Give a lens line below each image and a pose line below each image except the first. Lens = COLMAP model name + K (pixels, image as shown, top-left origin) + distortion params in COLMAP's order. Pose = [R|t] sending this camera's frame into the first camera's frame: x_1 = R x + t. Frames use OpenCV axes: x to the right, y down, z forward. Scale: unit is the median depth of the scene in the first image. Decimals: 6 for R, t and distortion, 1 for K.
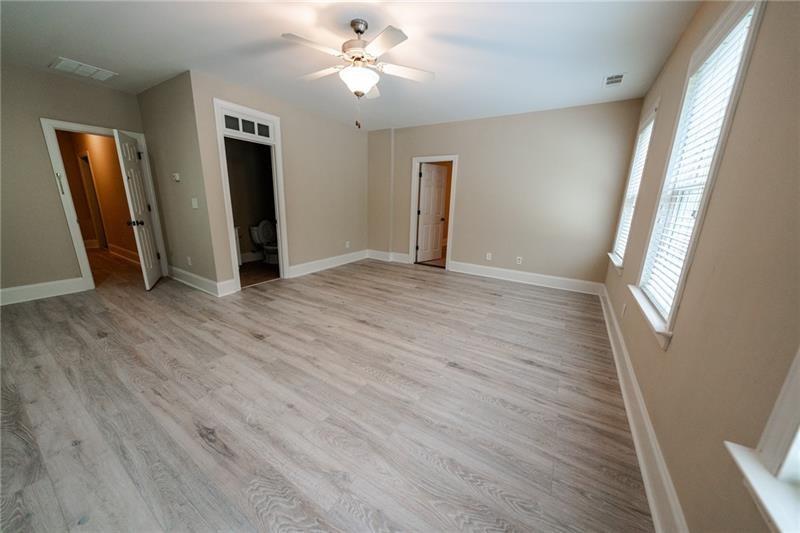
lens RADIAL K [[275.4, 0, 393.9], [0, 275.4, 264.7], [0, 0, 1]] dist [-0.028367, 0.007006]
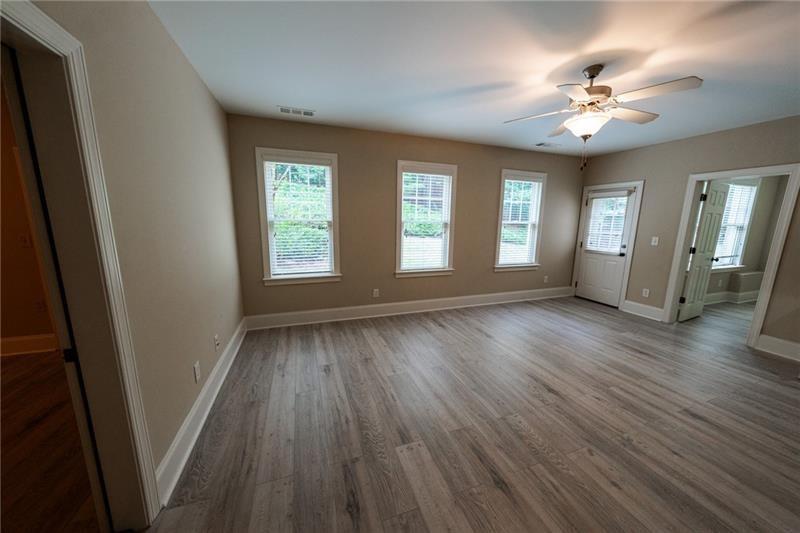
lens RADIAL K [[275.4, 0, 393.9], [0, 275.4, 264.7], [0, 0, 1]] dist [-0.028367, 0.007006]
pose [[-0.787587, -0.137205, 0.600735, -0.205988], [0.110609, 0.927583, 0.356868, -0.552289], [-0.606196, 0.347512, -0.715376, 2.007402]]
